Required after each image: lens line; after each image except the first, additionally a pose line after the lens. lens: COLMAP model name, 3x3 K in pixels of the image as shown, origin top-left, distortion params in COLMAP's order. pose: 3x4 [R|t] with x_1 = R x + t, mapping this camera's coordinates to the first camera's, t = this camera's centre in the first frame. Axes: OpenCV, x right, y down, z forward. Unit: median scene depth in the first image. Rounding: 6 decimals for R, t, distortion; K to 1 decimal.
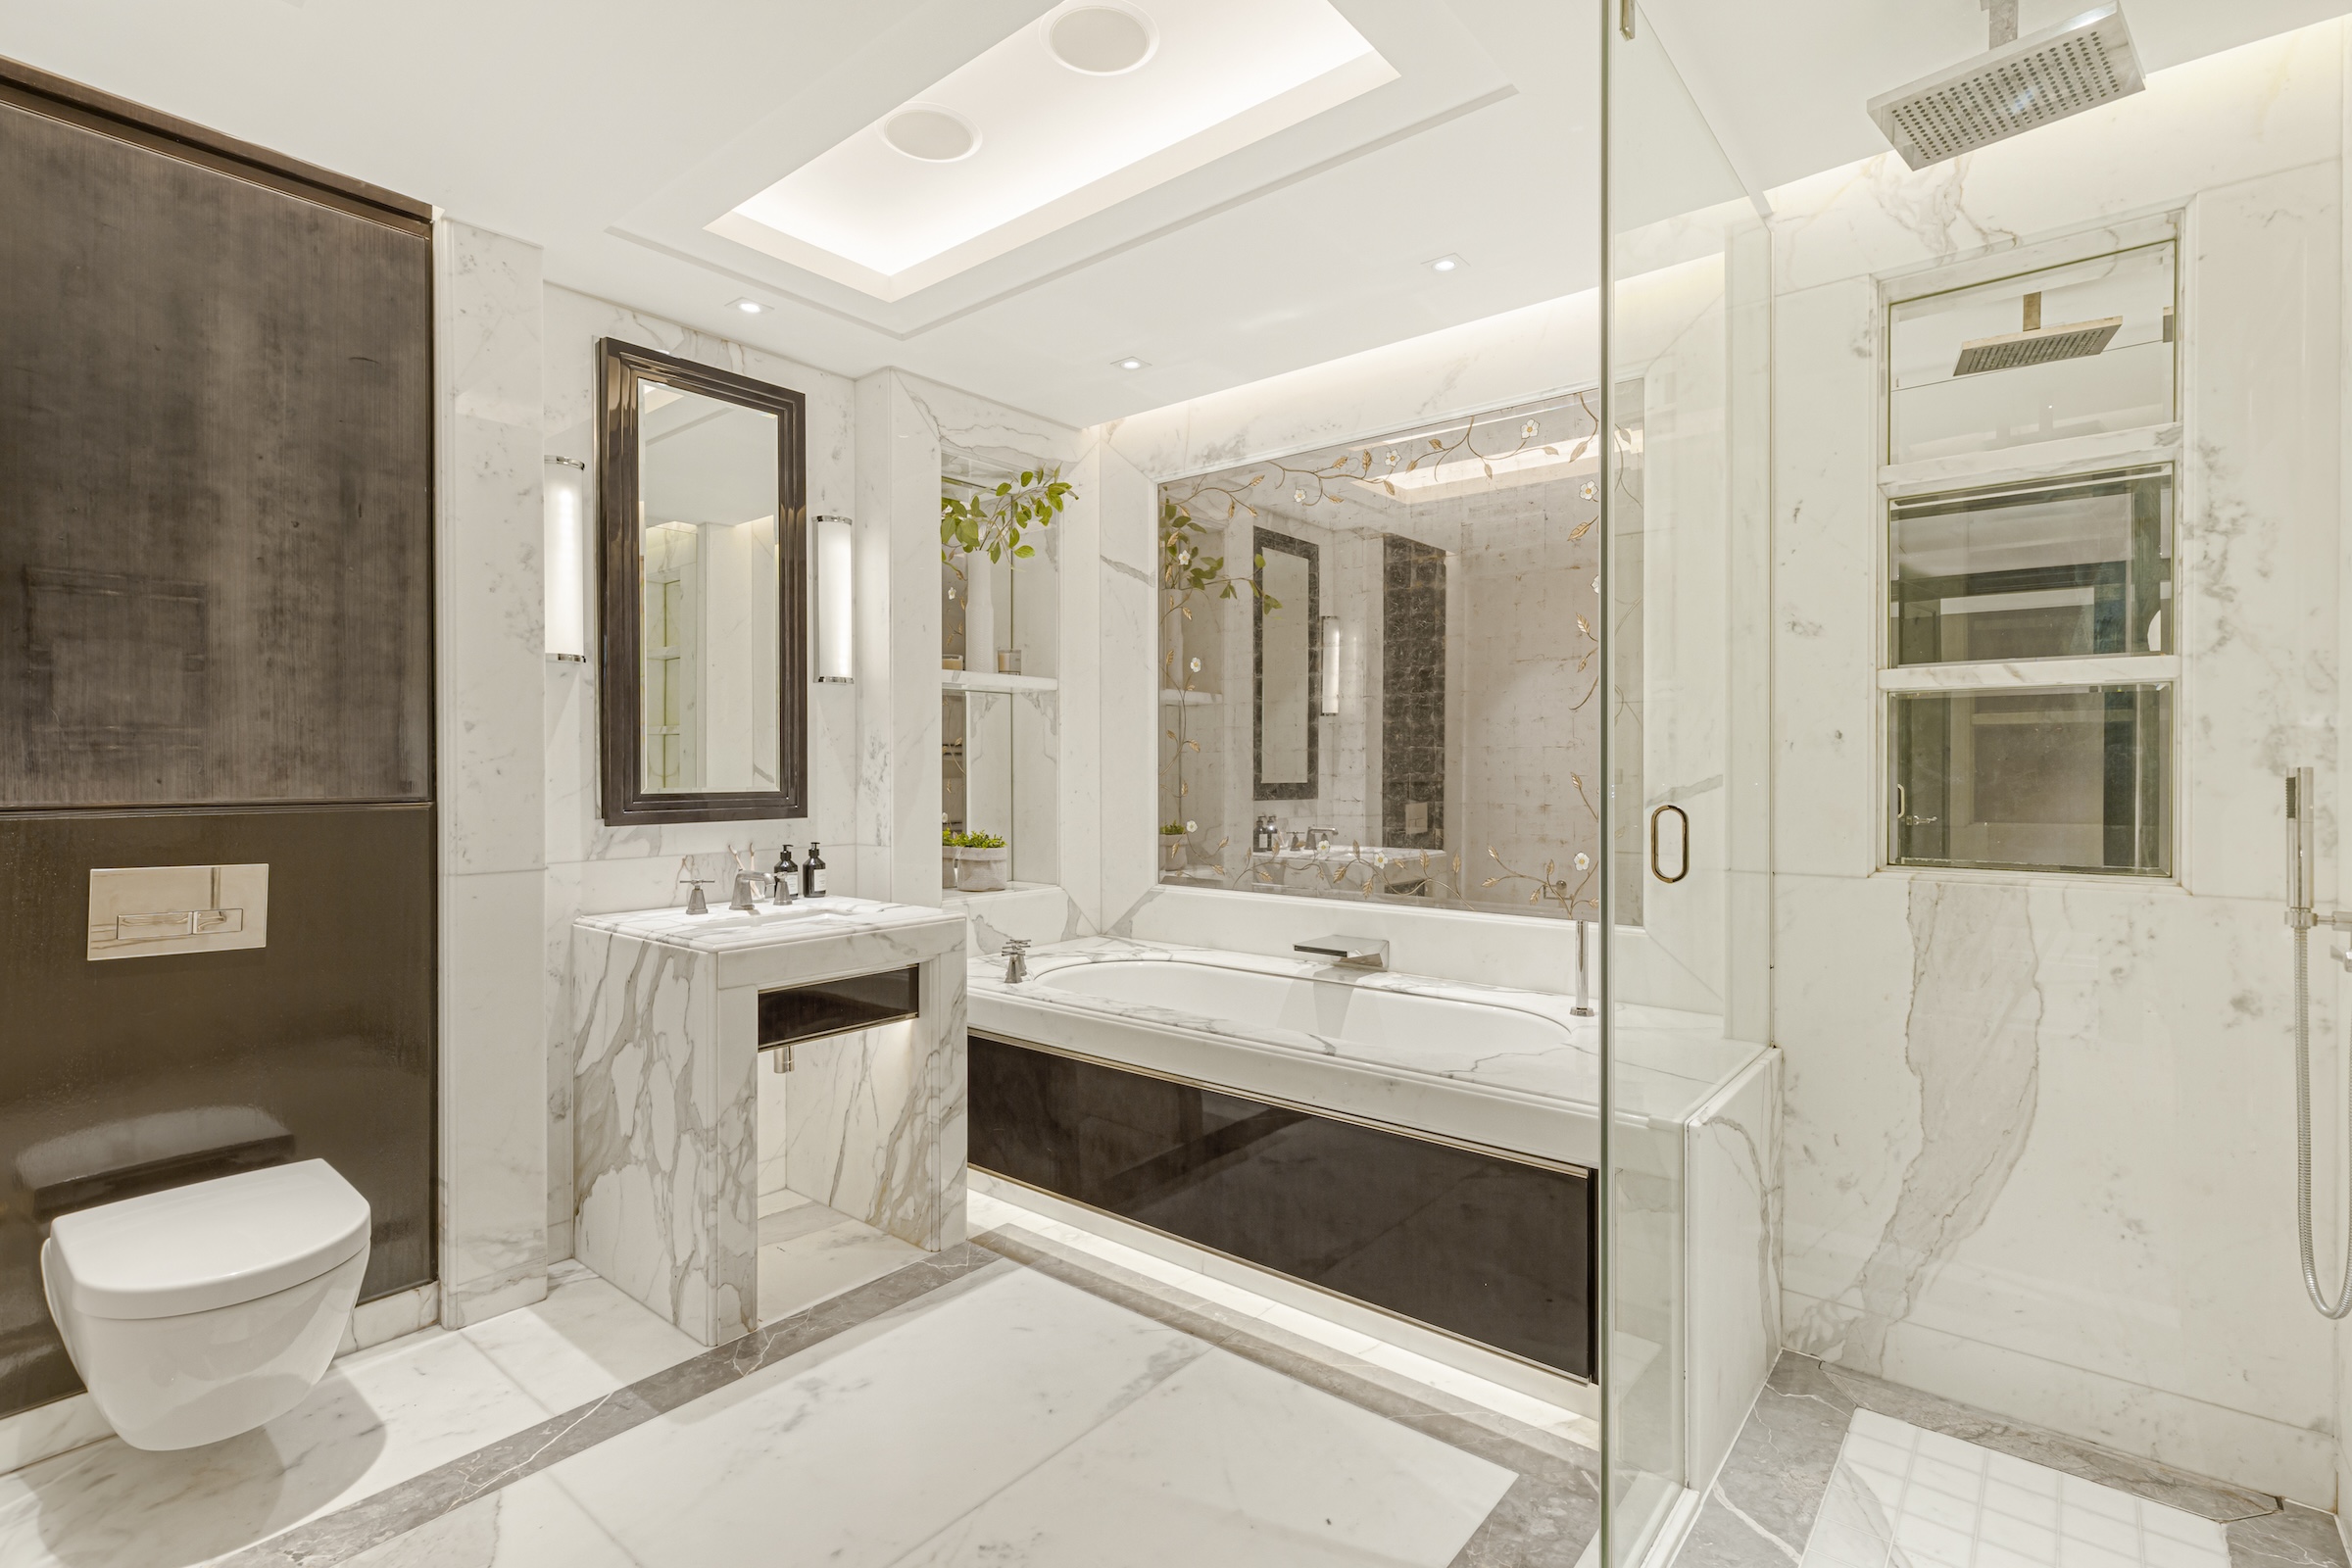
lens RADIAL K [[1075.9, 0, 1178.7], [0, 1075.9, 774.2], [0, 0, 1]] dist [-0.001674, -0.000177]
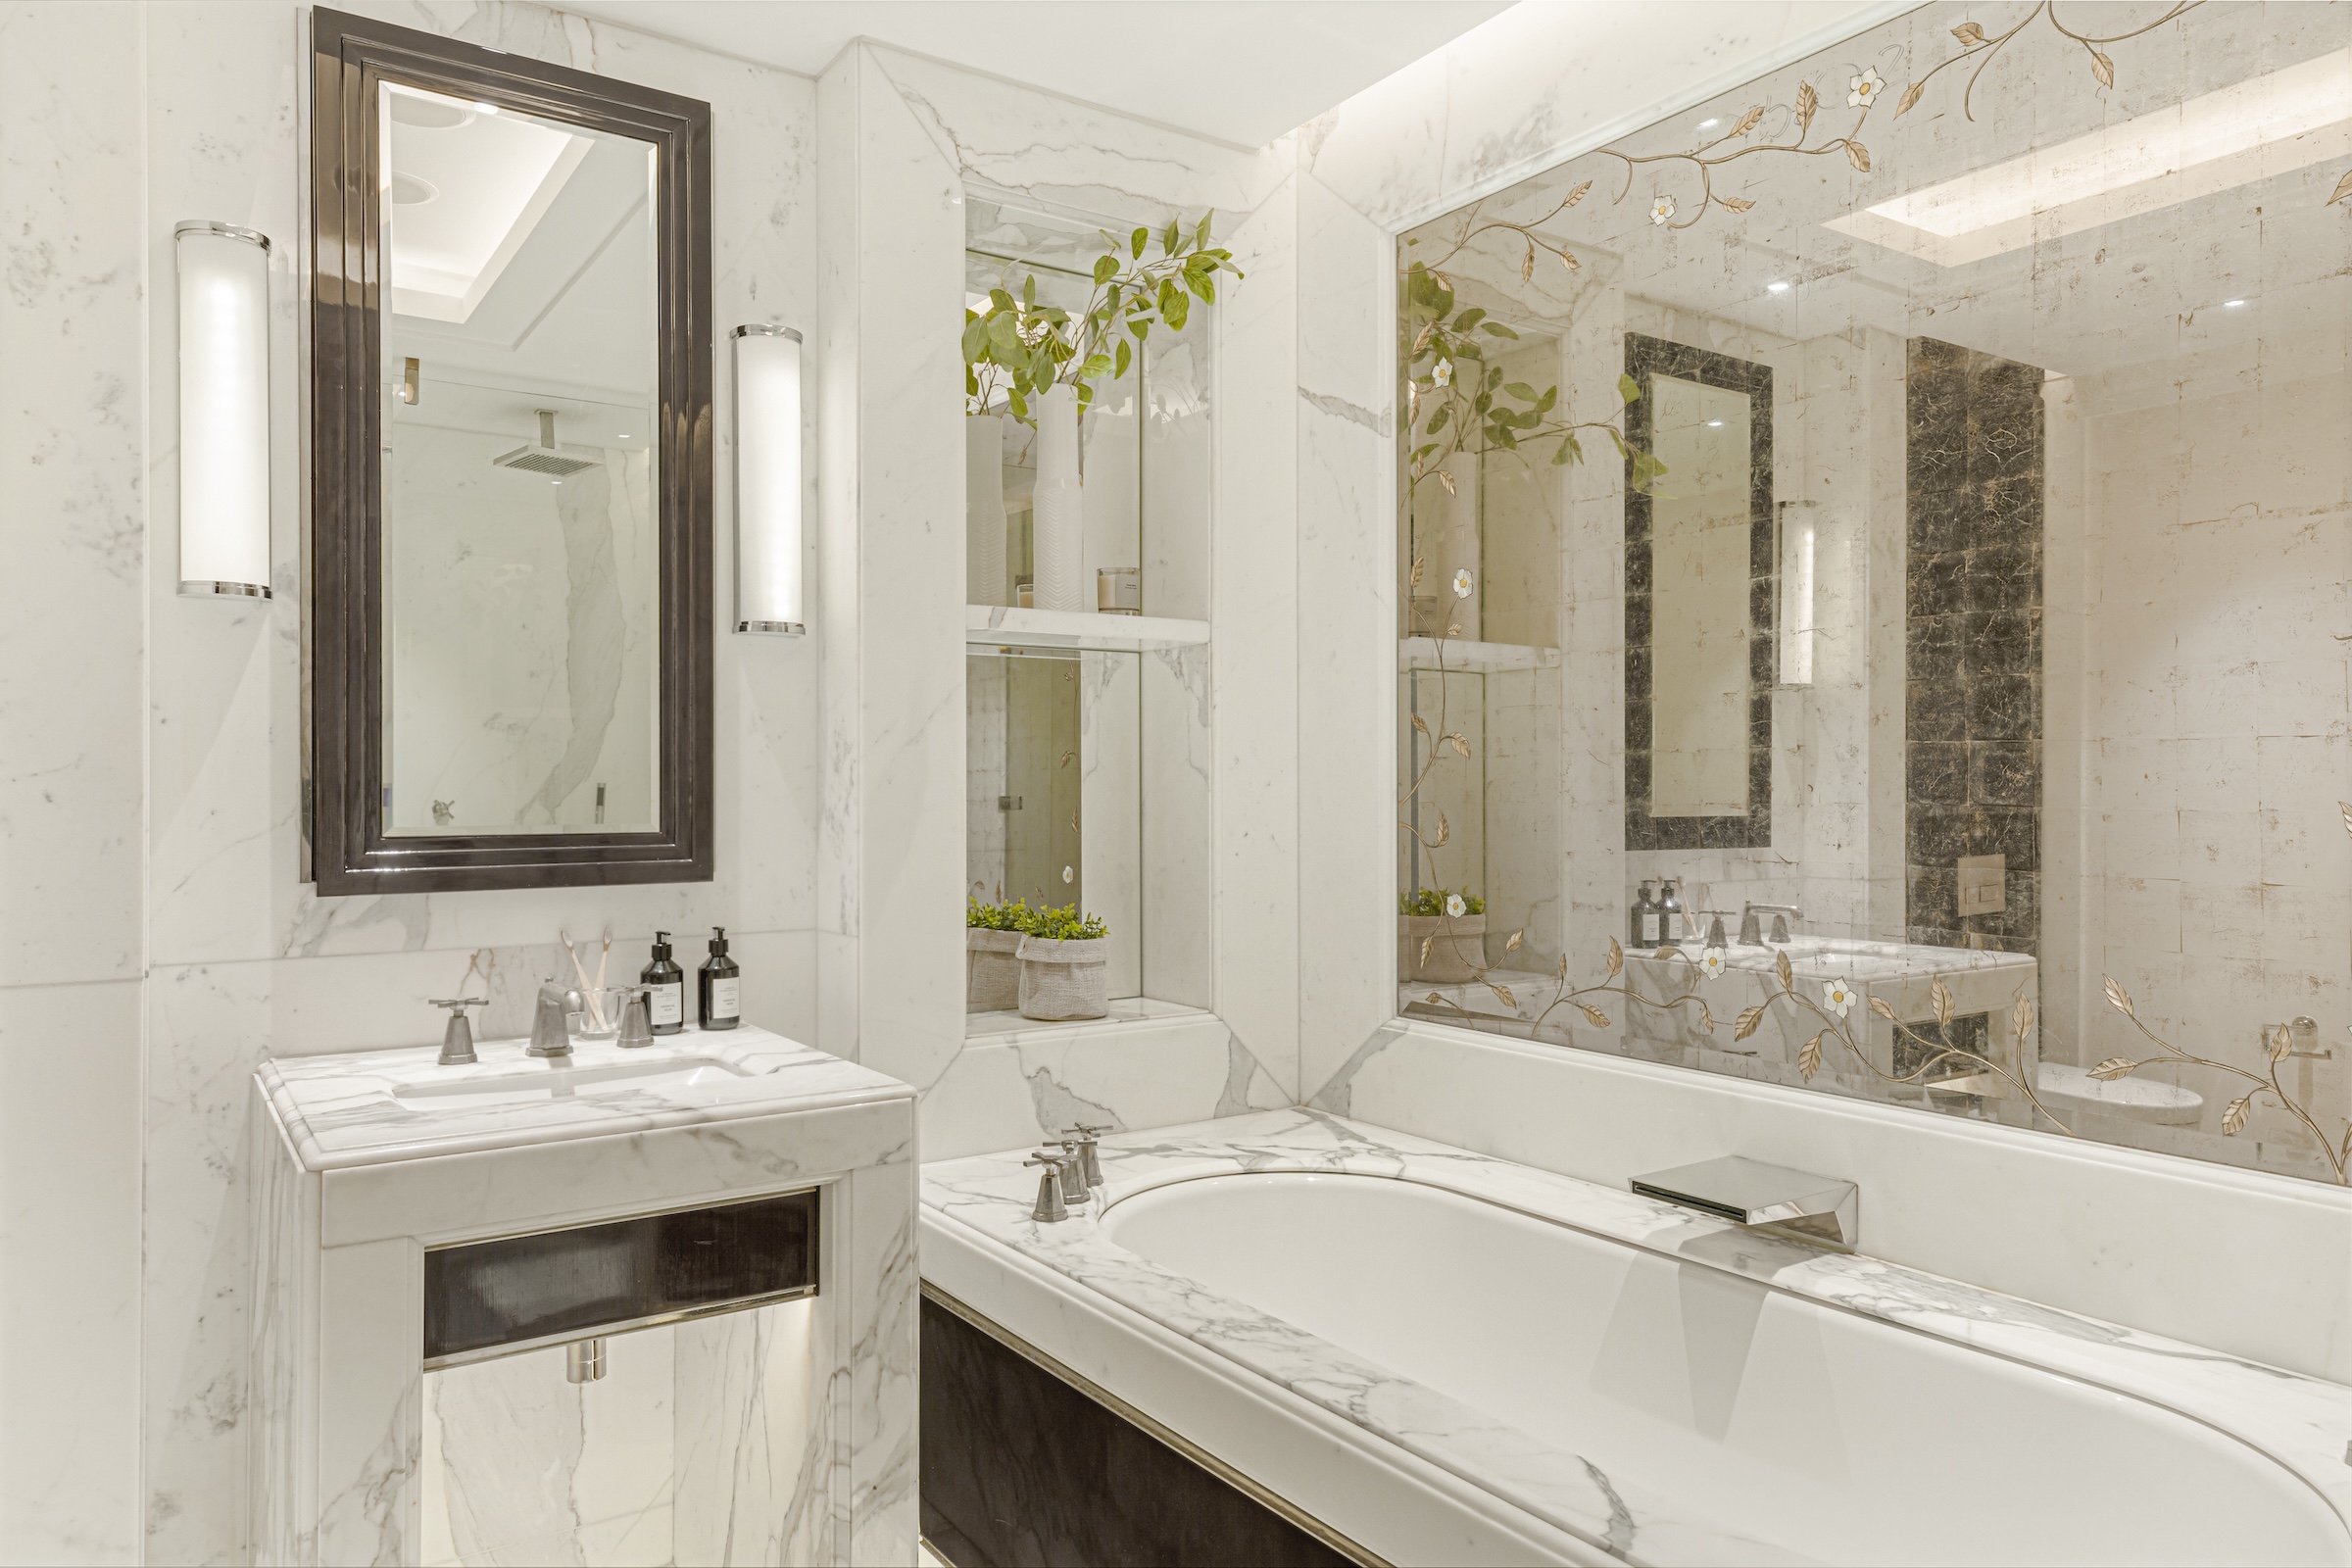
lens RADIAL K [[1606.7, 0, 1181.8], [0, 1606.7, 779.7], [0, 0, 1]] dist [0.012484, 0.000782]
pose [[0.965629, -0.001498, -0.259919, 0.089381], [-0.001266, 0.999944, -0.010467, -0.002503], [0.259920, 0.010436, 0.965574, 0.259809]]
